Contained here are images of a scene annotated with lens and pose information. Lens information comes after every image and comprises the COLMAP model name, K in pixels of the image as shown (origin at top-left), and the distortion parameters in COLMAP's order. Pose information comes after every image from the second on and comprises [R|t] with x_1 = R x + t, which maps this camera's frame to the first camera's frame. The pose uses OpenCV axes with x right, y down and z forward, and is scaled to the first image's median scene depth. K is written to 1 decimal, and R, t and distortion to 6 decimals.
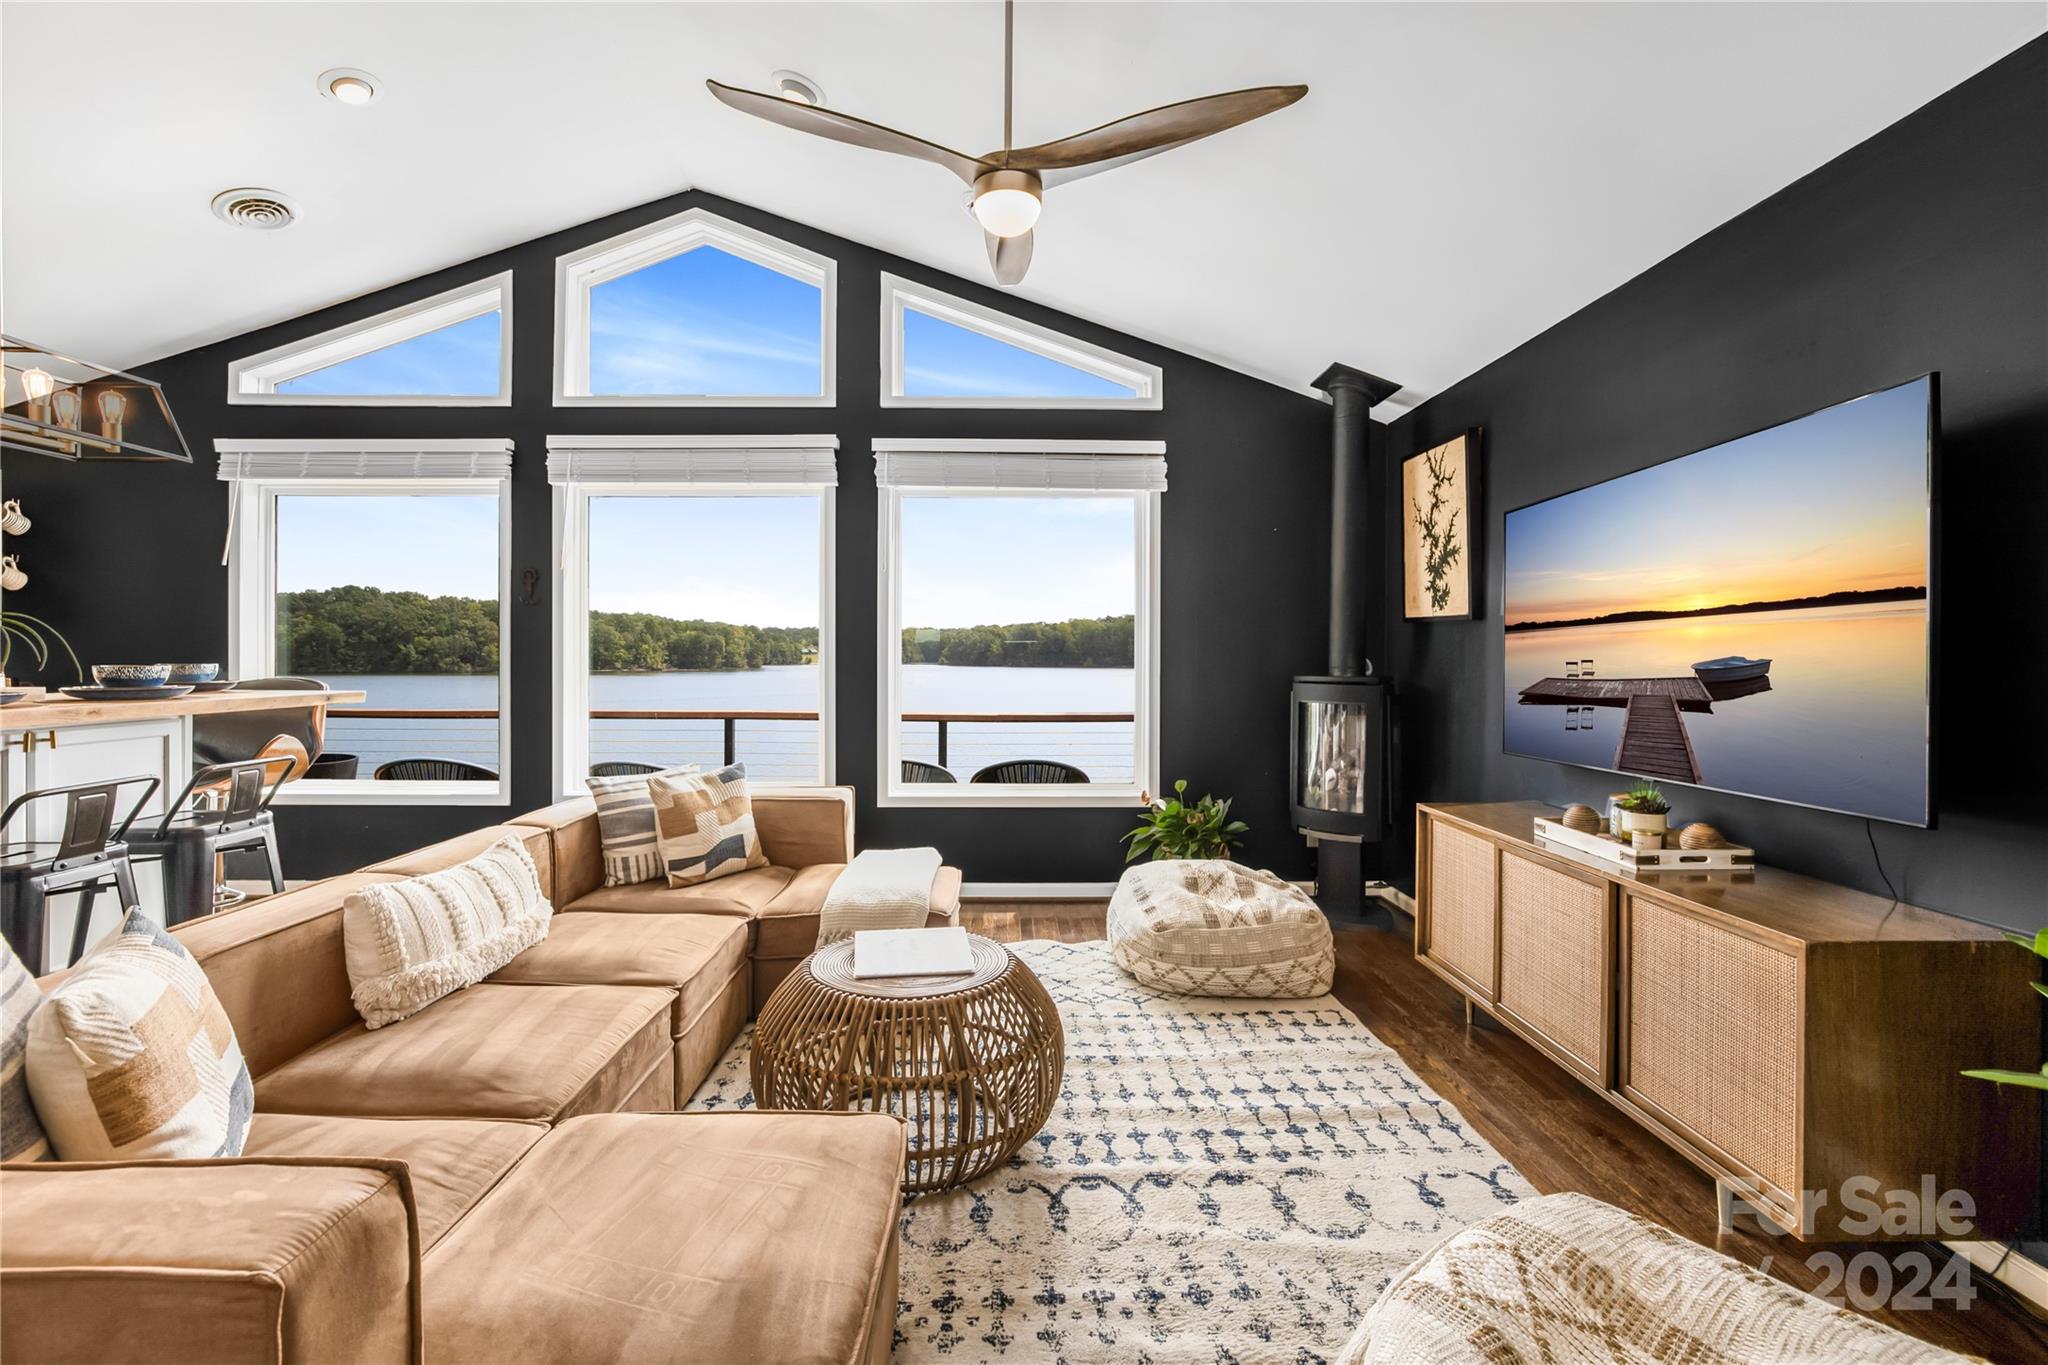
lens RADIAL K [[890.2, 0, 1010.6], [0, 890.2, 663.1], [0, 0, 1]] dist [-0.039187, 0.015865]
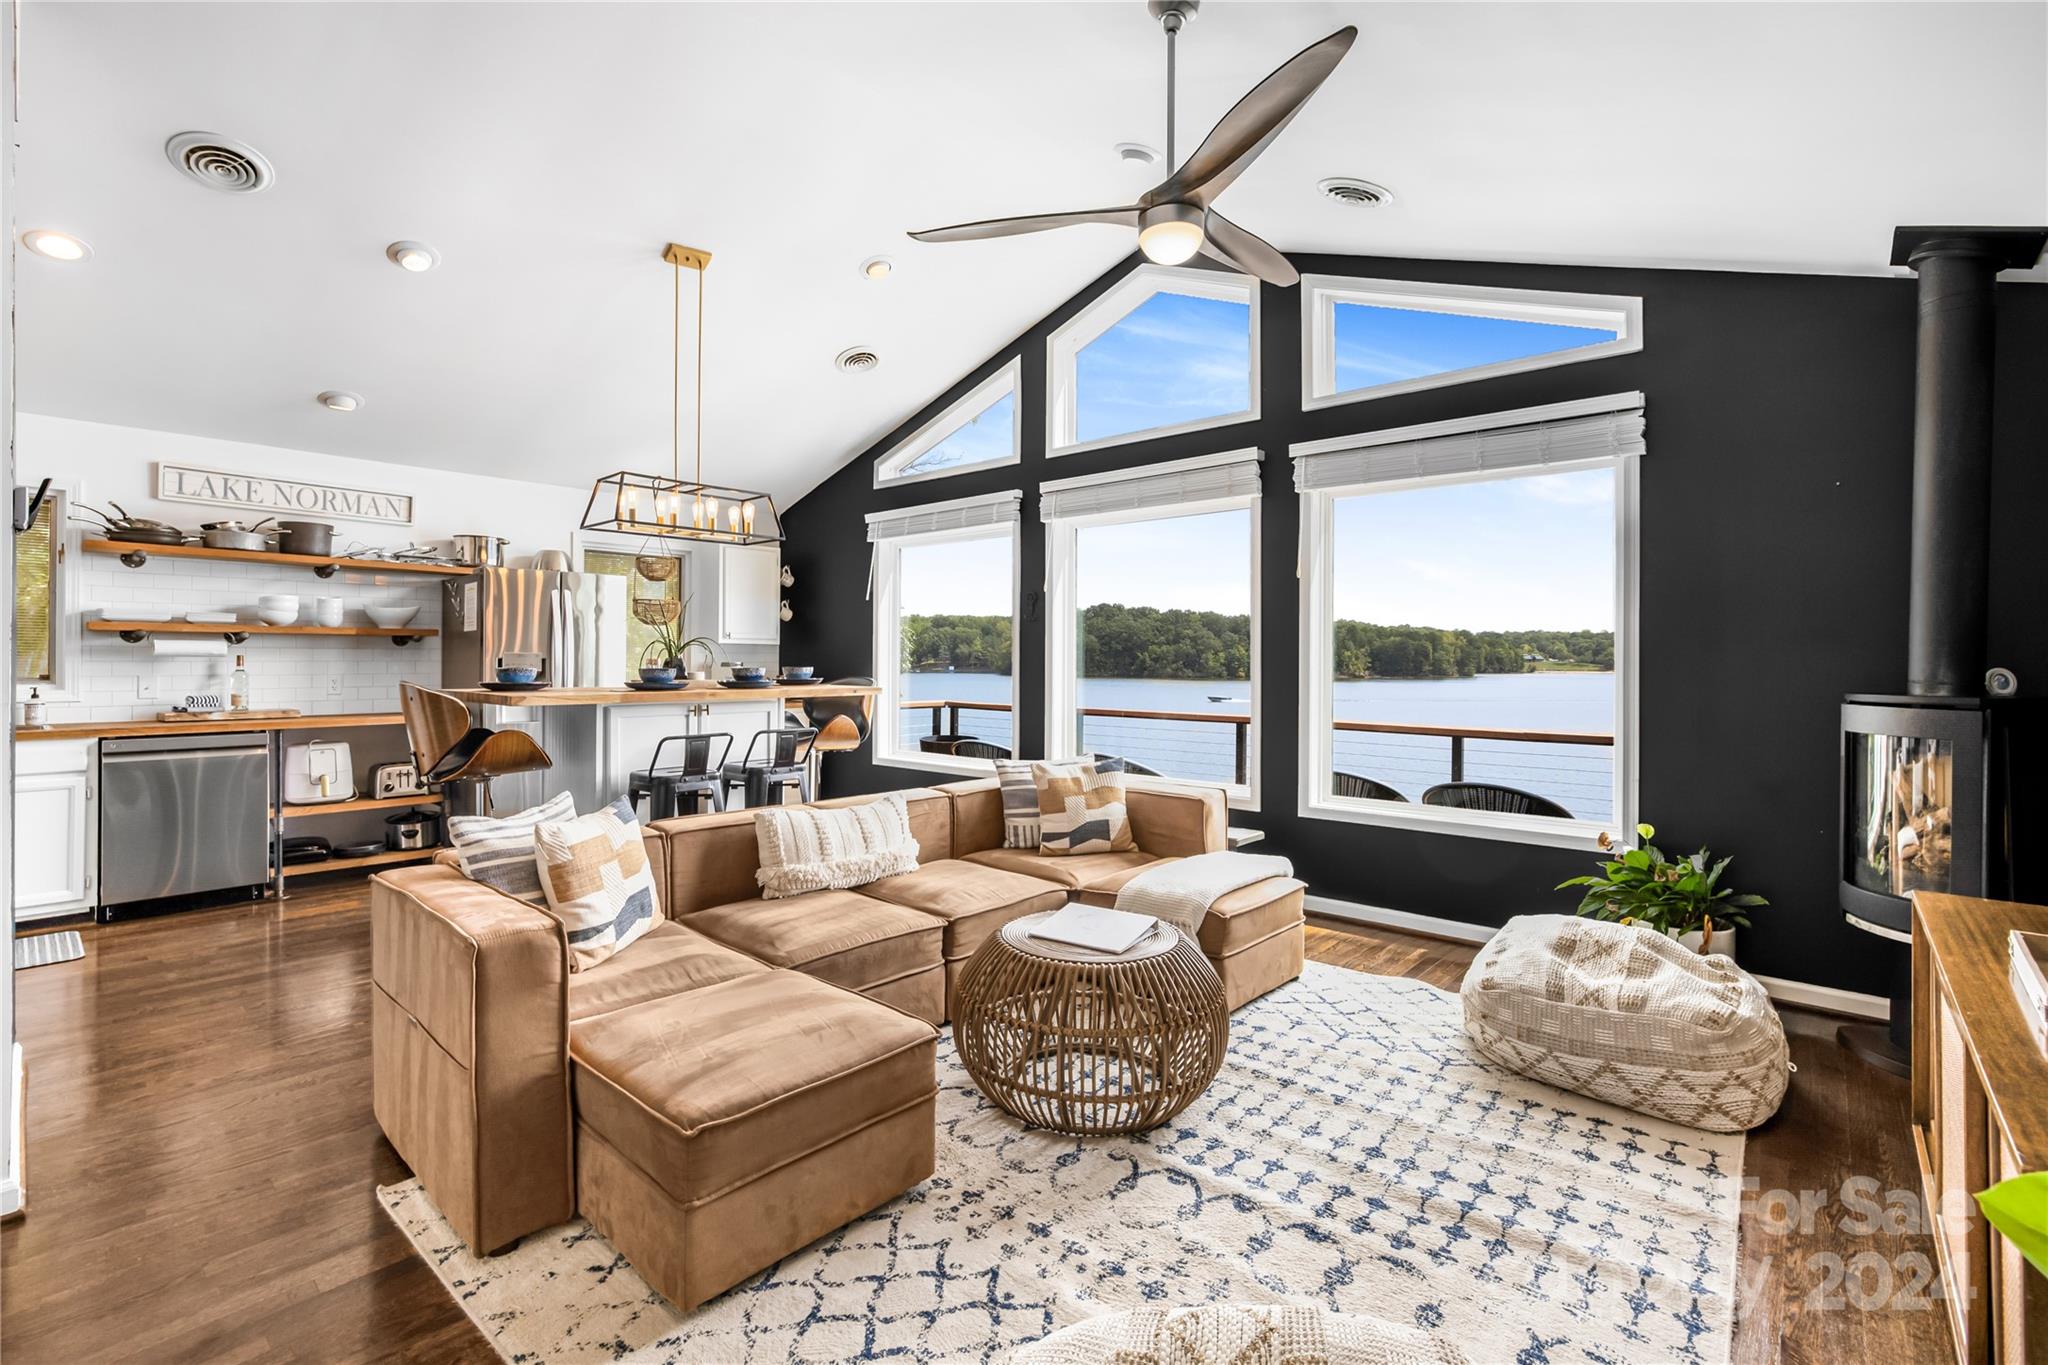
lens RADIAL K [[910.0, 0, 1007.5], [0, 910.0, 662.4], [0, 0, 1]] dist [-0.044162, 0.019779]
pose [[0.730774, 0.001517, -0.682617, 0.422224], [-0.007389, 0.999957, -0.005688, -0.001237], [0.682579, 0.009200, 0.730754, 0.060915]]
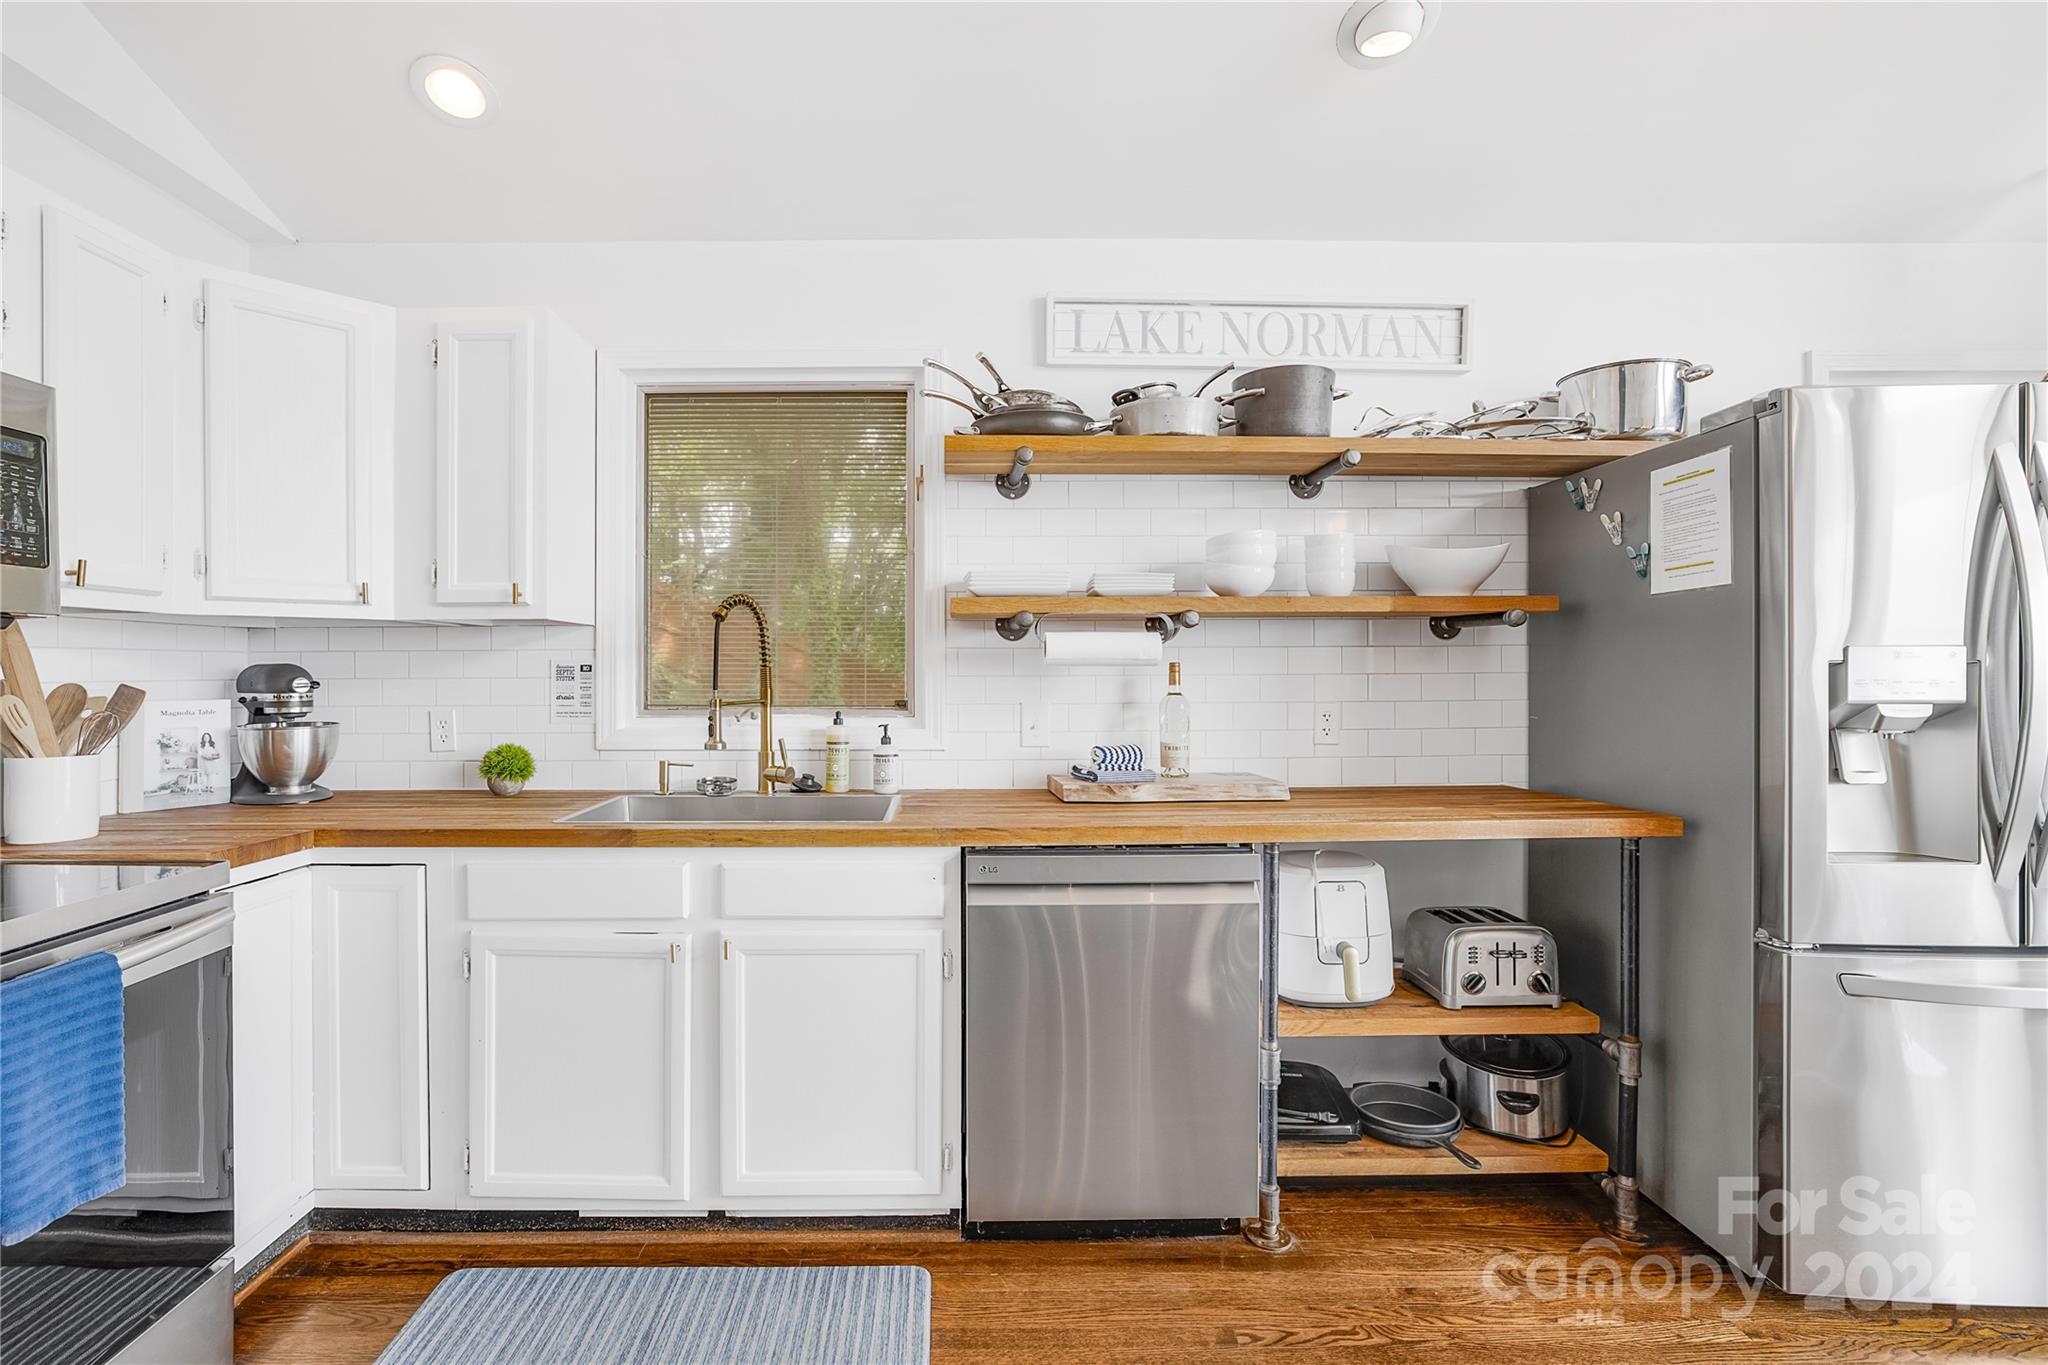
lens RADIAL K [[902.9, 0, 960.2], [0, 902.9, 675.4], [0, 0, 1]] dist [-0.023241, 0.000168]
pose [[-0.008318, 0.000978, -0.999965, -0.825437], [-0.004524, 0.999989, 0.001015, -0.001755], [0.999955, 0.004532, -0.008314, 0.106165]]
